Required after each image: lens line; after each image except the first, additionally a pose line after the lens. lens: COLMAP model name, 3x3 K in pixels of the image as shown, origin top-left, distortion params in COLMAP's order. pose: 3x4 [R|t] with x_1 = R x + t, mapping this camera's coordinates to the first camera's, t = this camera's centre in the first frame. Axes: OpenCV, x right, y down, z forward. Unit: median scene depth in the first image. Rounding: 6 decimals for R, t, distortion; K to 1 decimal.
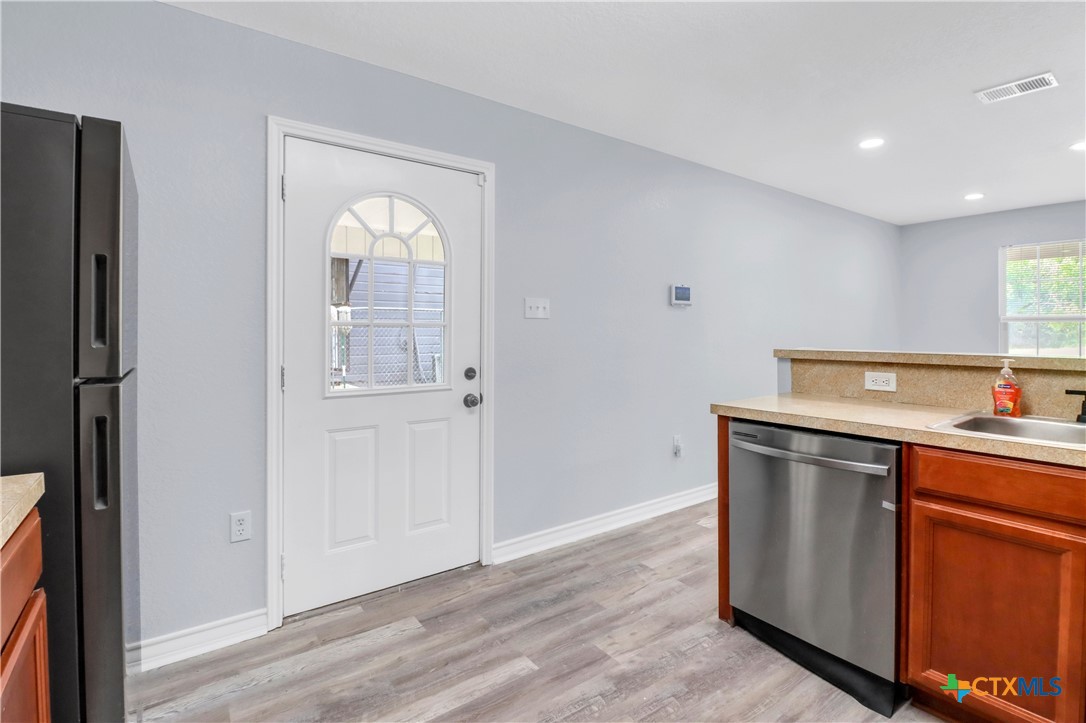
lens RADIAL K [[531.9, 0, 542.8], [0, 531.9, 336.1], [0, 0, 1]] dist [-0.000249, -0.000366]
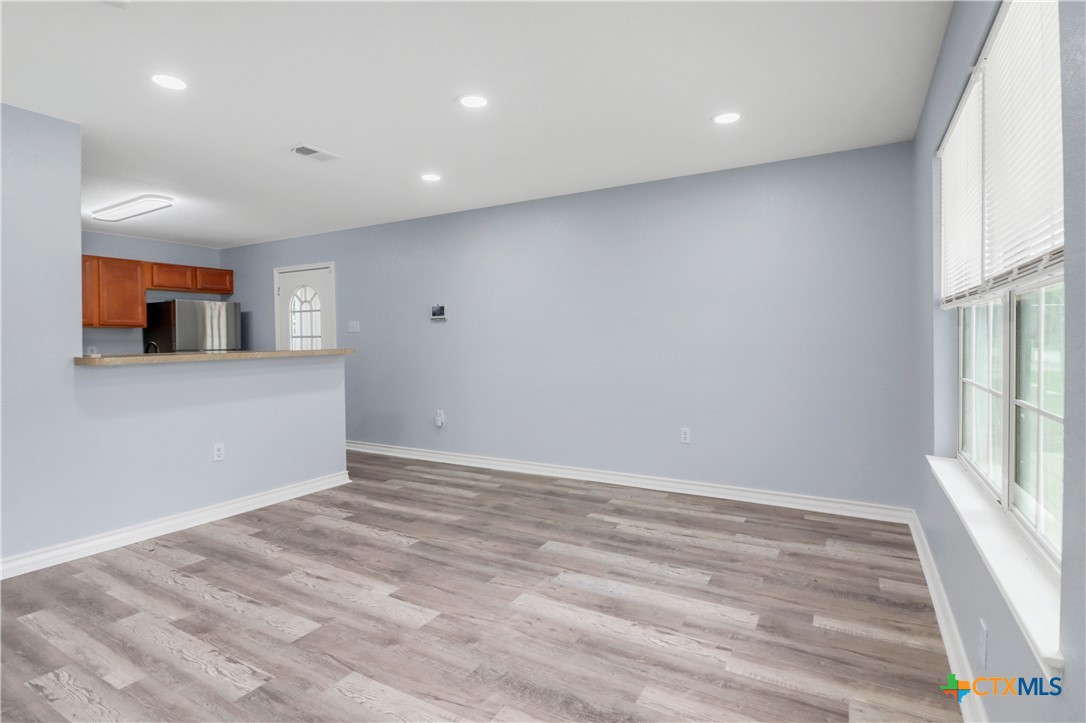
lens RADIAL K [[531.9, 0, 542.8], [0, 531.9, 336.1], [0, 0, 1]] dist [-0.000249, -0.000366]
pose [[0.406985, 0.007606, -0.913403, 2.040606], [0.015512, 0.999764, 0.015236, -0.037962], [0.913303, -0.020370, 0.406771, 0.827106]]
